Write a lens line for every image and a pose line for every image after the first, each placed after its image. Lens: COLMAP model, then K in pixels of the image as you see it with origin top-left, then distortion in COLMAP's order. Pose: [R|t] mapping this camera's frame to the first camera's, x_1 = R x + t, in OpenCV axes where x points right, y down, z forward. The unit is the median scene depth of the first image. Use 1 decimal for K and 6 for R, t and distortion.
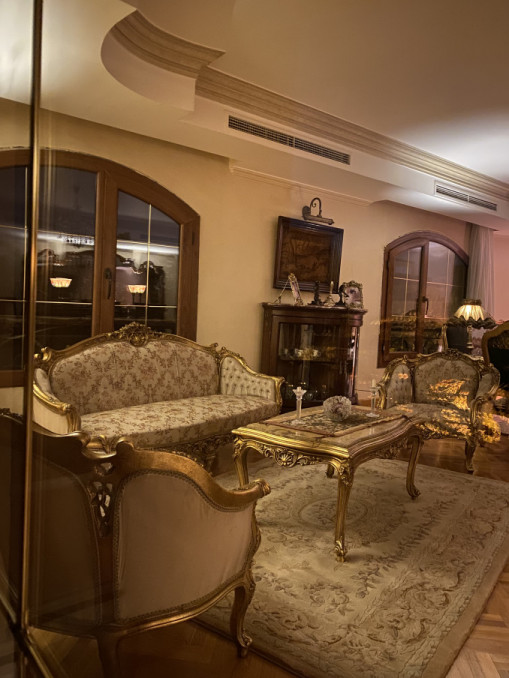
lens RADIAL K [[510.5, 0, 254.8], [0, 510.5, 340.2], [0, 0, 1]] dist [-0.005484, -0.011500]
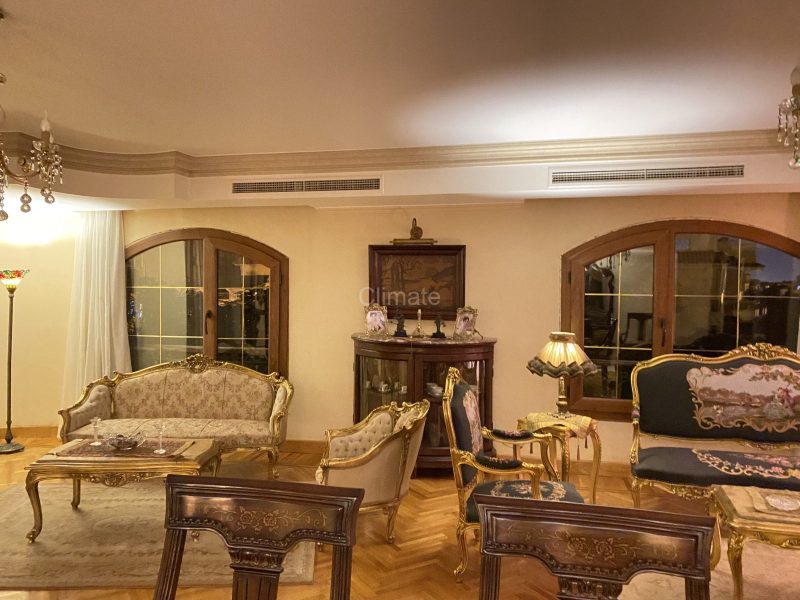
lens RADIAL K [[602.3, 0, 401.2], [0, 602.3, 293.9], [0, 0, 1]] dist [-0.005484, -0.011500]
pose [[0.644728, -0.038195, -0.763457, 1.107989], [-0.025092, 0.997155, -0.071076, -0.079792], [0.764000, 0.064981, 0.641936, 0.358654]]
